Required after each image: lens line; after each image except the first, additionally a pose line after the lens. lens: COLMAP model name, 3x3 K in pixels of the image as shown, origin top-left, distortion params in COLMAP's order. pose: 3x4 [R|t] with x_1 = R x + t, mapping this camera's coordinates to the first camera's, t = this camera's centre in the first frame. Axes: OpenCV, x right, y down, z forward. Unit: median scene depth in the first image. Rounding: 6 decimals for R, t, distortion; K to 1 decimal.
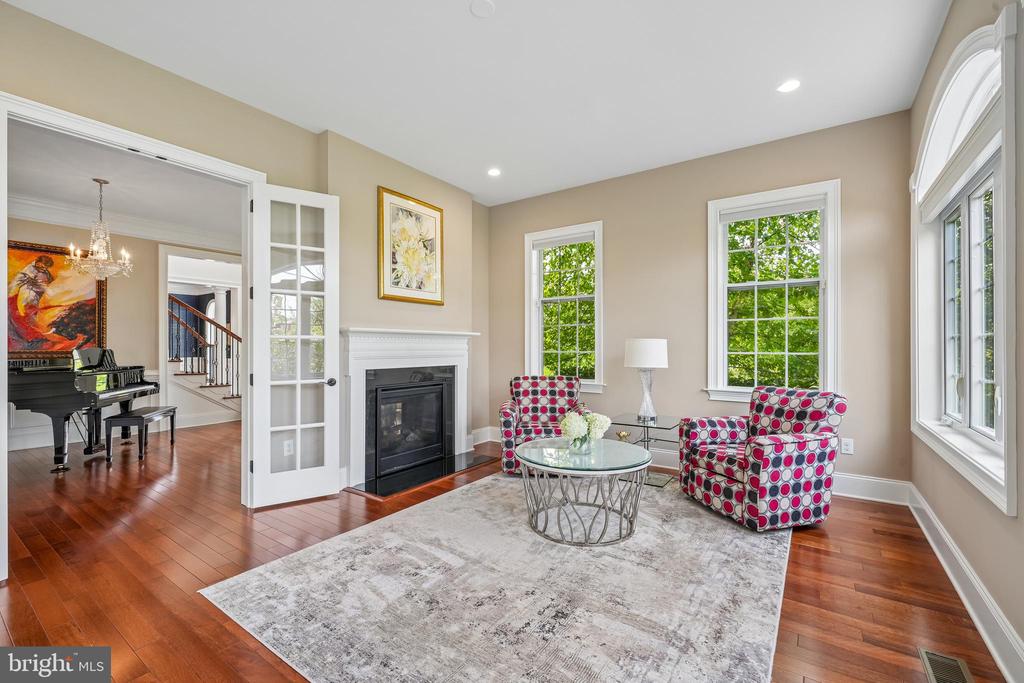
lens RADIAL K [[442.1, 0, 512.0], [0, 442.1, 341.5], [0, 0, 1]] dist [0.013074, 0.000091]
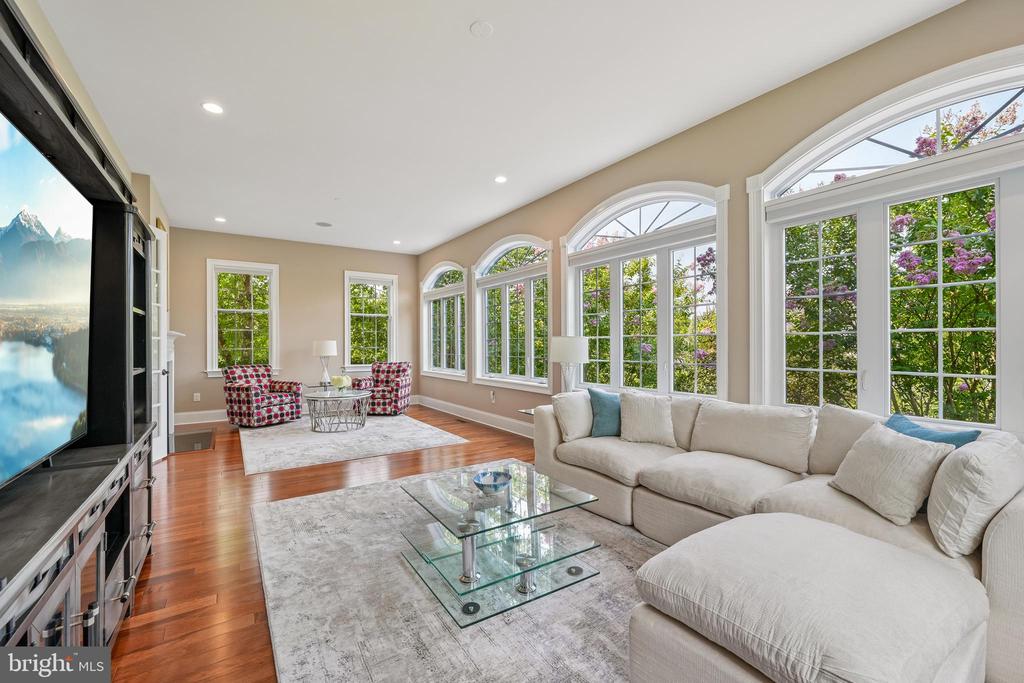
lens RADIAL K [[424.6, 0, 512.0], [0, 424.6, 341.5], [0, 0, 1]] dist [-0.000262, 0.000137]
pose [[0.359296, 0.006367, 0.933202, -1.255533], [-0.003545, 0.999979, -0.005458, 0.005599], [-0.933217, -0.001347, 0.359311, -0.433154]]
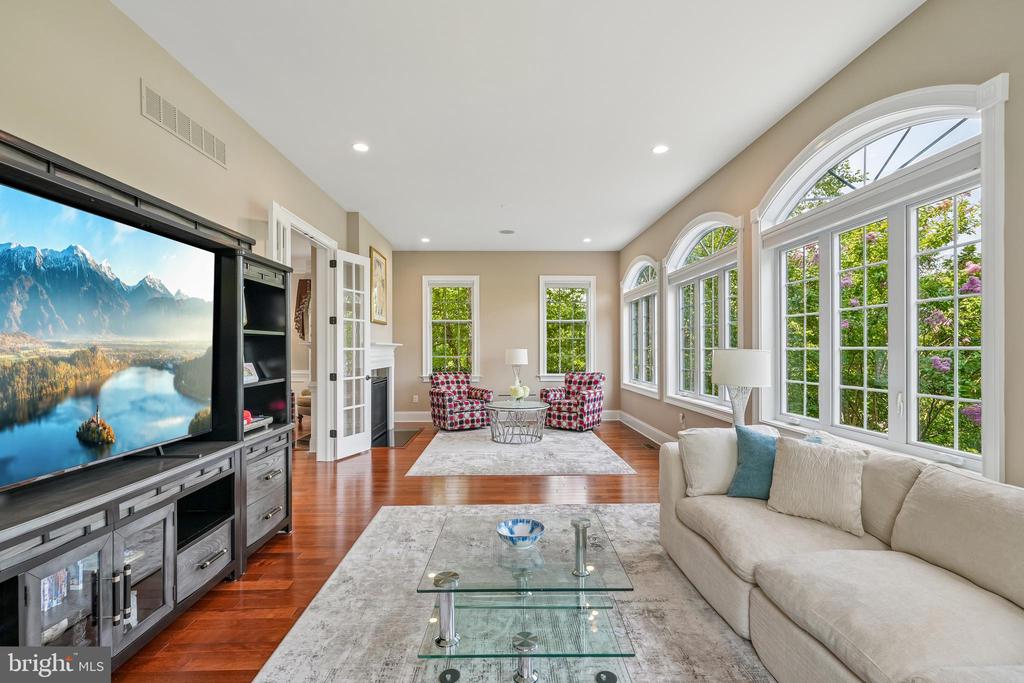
lens RADIAL K [[476.7, 0, 508.9], [0, 476.7, 346.3], [0, 0, 1]] dist [0.029166, 0.000167]
pose [[0.809809, -0.000725, 0.586693, -1.025359], [-0.001265, 0.999995, 0.002982, -0.025999], [-0.586692, -0.003157, 0.809804, -0.674811]]
